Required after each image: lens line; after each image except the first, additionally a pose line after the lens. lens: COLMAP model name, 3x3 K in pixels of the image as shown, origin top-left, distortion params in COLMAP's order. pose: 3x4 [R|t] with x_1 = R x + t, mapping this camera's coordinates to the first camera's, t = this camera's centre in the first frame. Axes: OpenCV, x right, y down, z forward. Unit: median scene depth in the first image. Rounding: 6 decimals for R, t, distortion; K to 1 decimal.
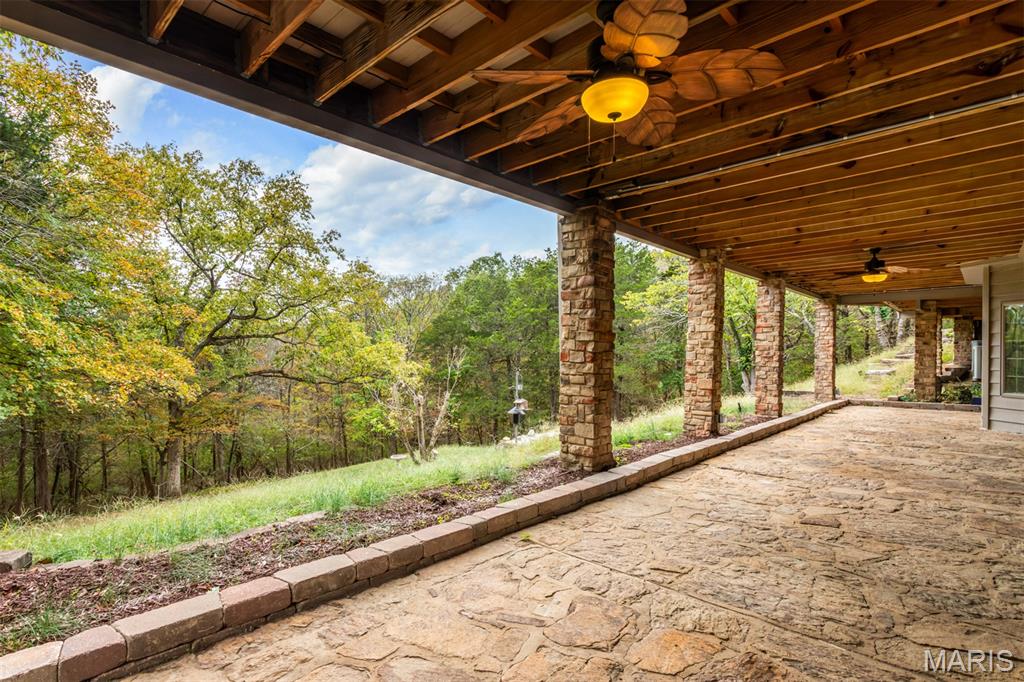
lens RADIAL K [[506.1, 0, 513.2], [0, 506.1, 349.6], [0, 0, 1]] dist [-0.020349, 0.012283]
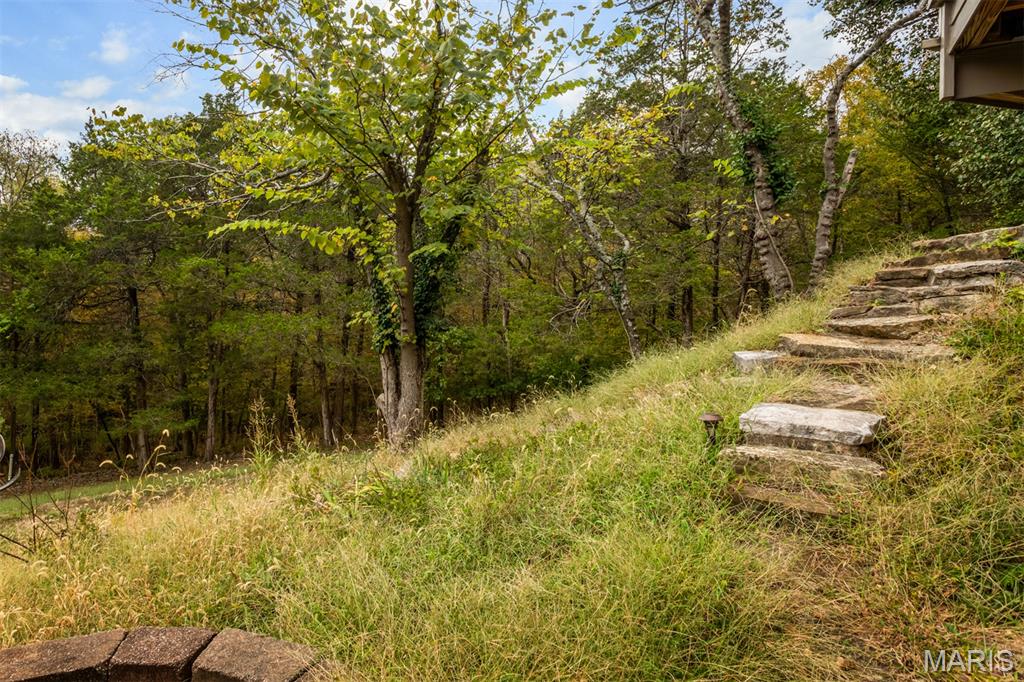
lens RADIAL K [[545.3, 0, 511.5], [0, 545.3, 340.4], [0, 0, 1]] dist [0.000235, 0.000048]
pose [[0.964833, 0.003681, 0.262837, 0.778547], [-0.028570, 0.995447, 0.090935, 0.000625], [-0.261306, -0.095246, 0.960545, 1.133772]]
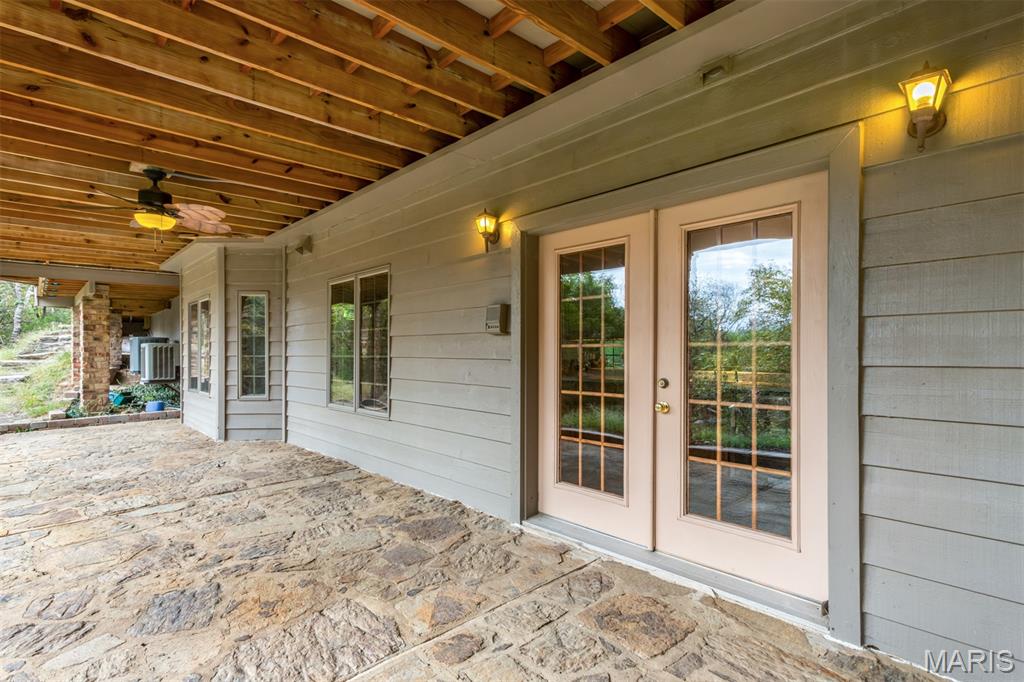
lens RADIAL K [[506.1, 0, 512.1], [0, 506.1, 350.5], [0, 0, 1]] dist [-0.020349, 0.012283]
pose [[0.070514, -0.003117, 0.997506, 0.094529], [0.000798, 0.999995, 0.003068, 0.003687], [-0.997510, 0.000580, 0.070516, 0.309184]]
